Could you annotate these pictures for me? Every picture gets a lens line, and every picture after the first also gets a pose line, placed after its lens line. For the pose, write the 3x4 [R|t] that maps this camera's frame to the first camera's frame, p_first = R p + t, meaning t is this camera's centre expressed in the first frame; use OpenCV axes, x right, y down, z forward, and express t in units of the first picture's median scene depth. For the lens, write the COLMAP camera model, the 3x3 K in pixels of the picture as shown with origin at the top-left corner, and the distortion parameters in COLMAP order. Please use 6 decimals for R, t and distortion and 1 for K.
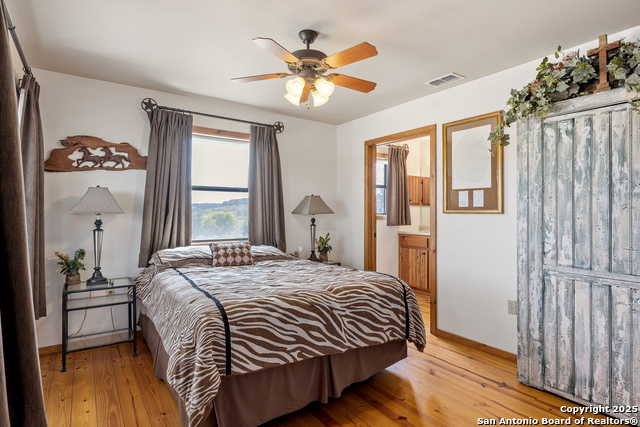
lens RADIAL K [[343.9, 0, 320.0], [0, 343.9, 212.4], [0, 0, 1]] dist [-0.004243, -0.000644]
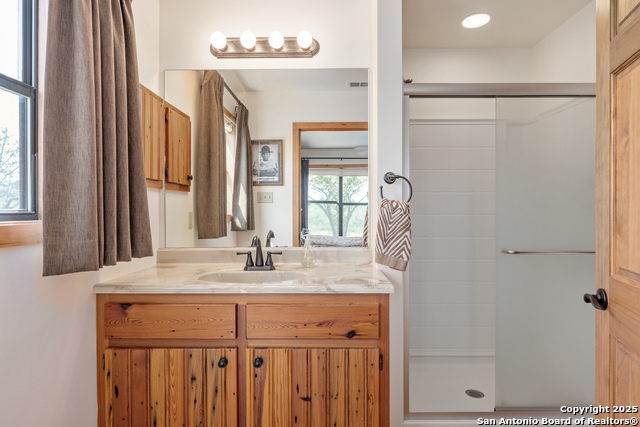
lens RADIAL K [[343.9, 0, 321.4], [0, 343.9, 214.1], [0, 0, 1]] dist [-0.004243, -0.000644]
pose [[0.569606, -0.005386, 0.821900, 0.122408], [-0.004246, 0.999946, 0.009495, 0.001044], [-0.821907, -0.008898, 0.569553, 0.752992]]
